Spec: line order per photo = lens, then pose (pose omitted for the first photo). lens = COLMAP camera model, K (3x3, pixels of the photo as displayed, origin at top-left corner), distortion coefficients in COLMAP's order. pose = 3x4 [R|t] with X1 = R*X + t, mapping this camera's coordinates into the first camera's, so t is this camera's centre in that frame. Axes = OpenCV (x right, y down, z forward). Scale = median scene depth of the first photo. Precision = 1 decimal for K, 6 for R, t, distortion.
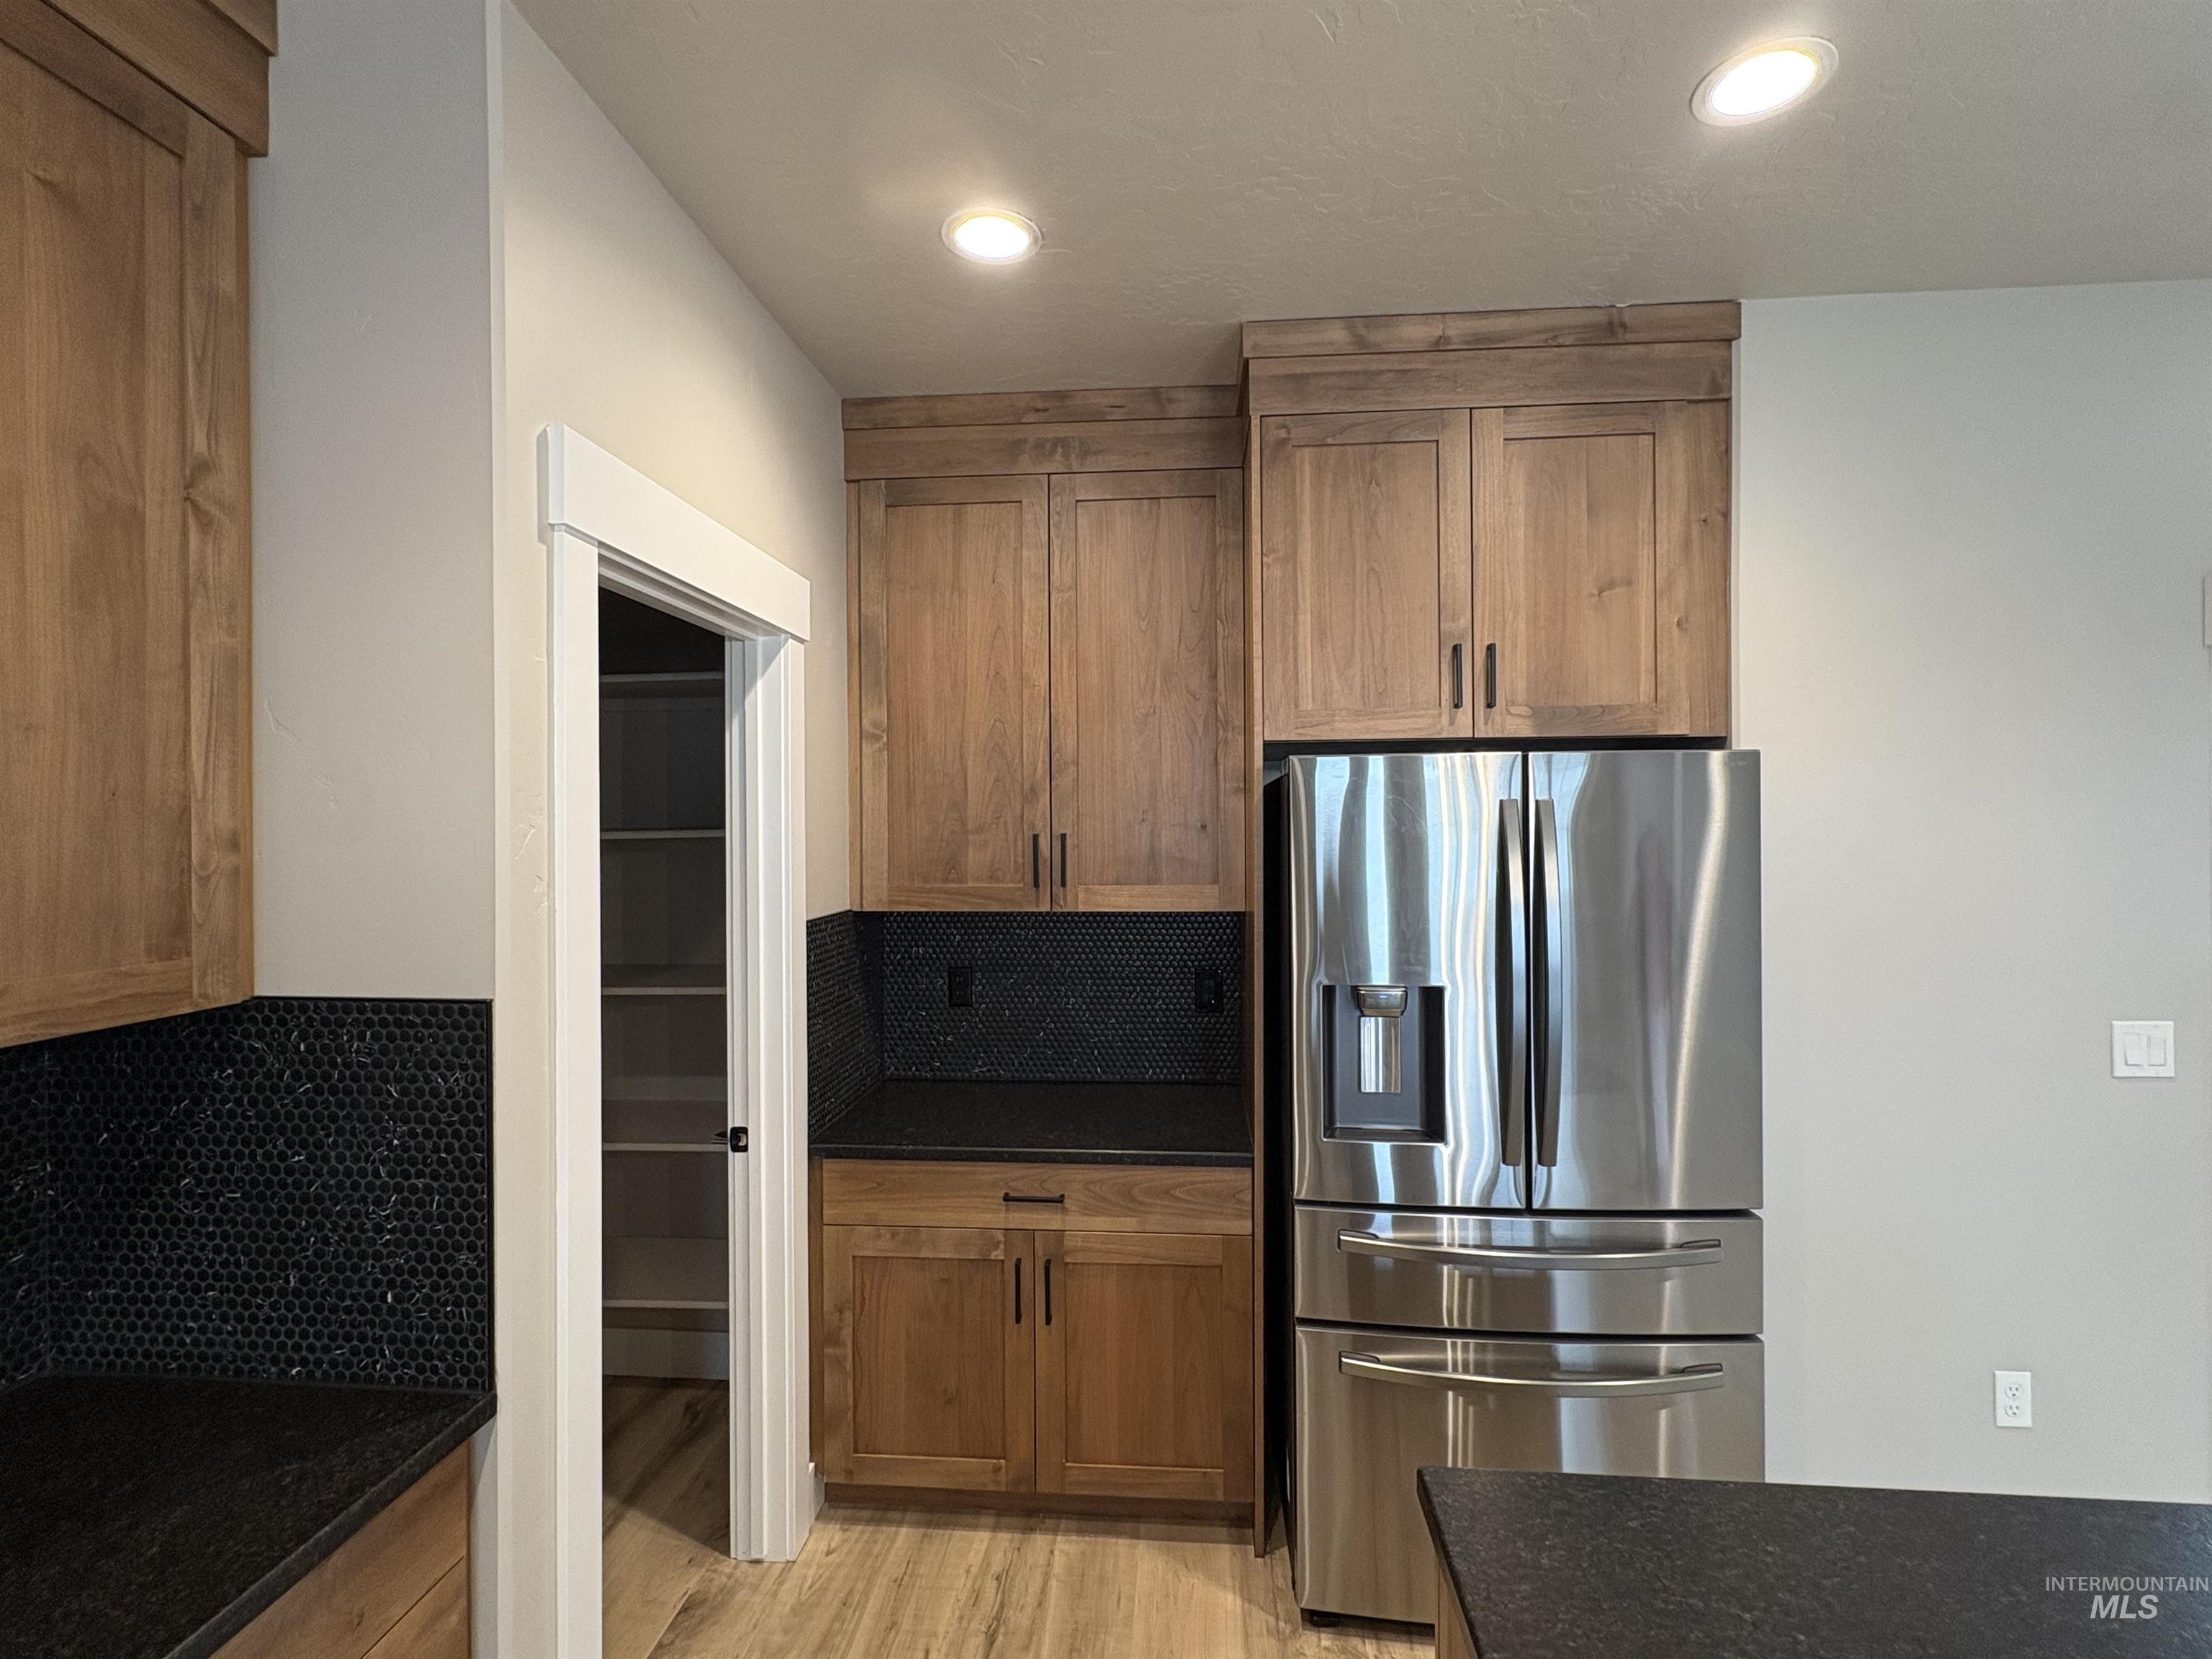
lens RADIAL K [[1066.7, 0, 1098.7], [0, 1066.7, 827.5], [0, 0, 1]] dist [-0.000791, 0.001699]
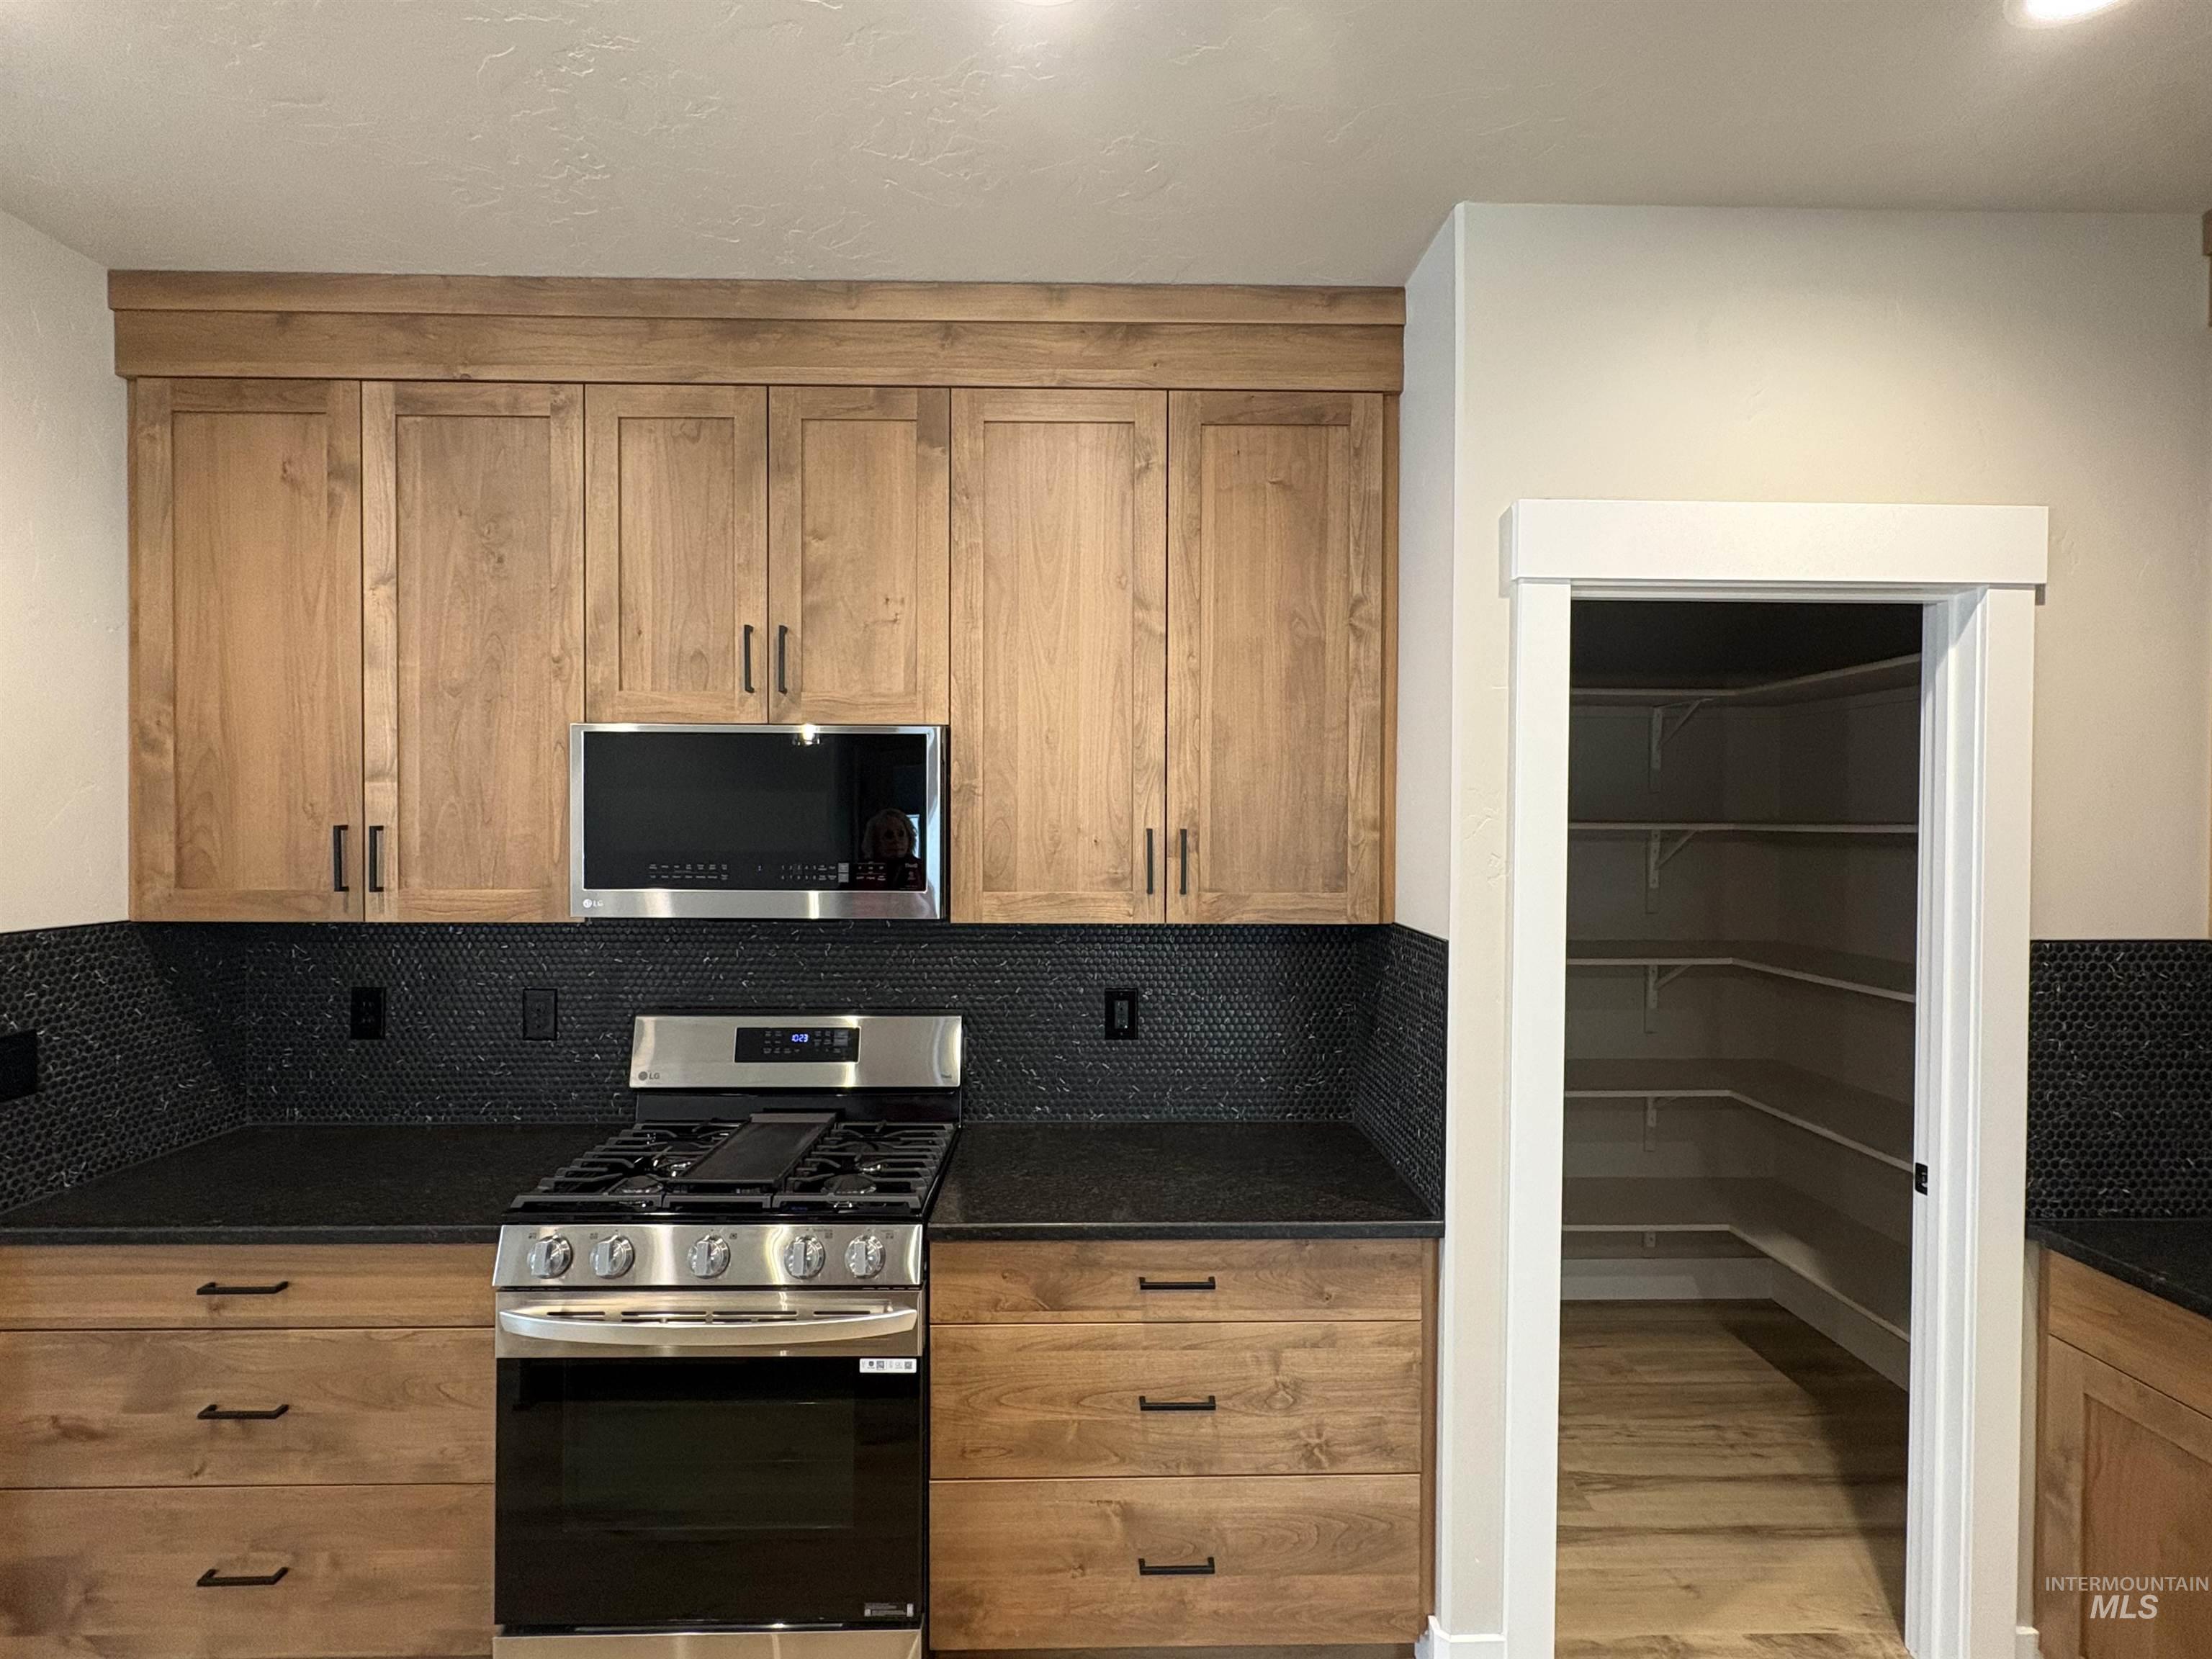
lens RADIAL K [[1066.7, 0, 1109.5], [0, 1066.7, 831.0], [0, 0, 1]] dist [-0.000791, 0.001699]
pose [[0.111572, 0.014608, -0.993649, 0.452782], [-0.007723, 0.999874, 0.013833, 0.001339], [0.993726, 0.006130, 0.111671, 0.241932]]
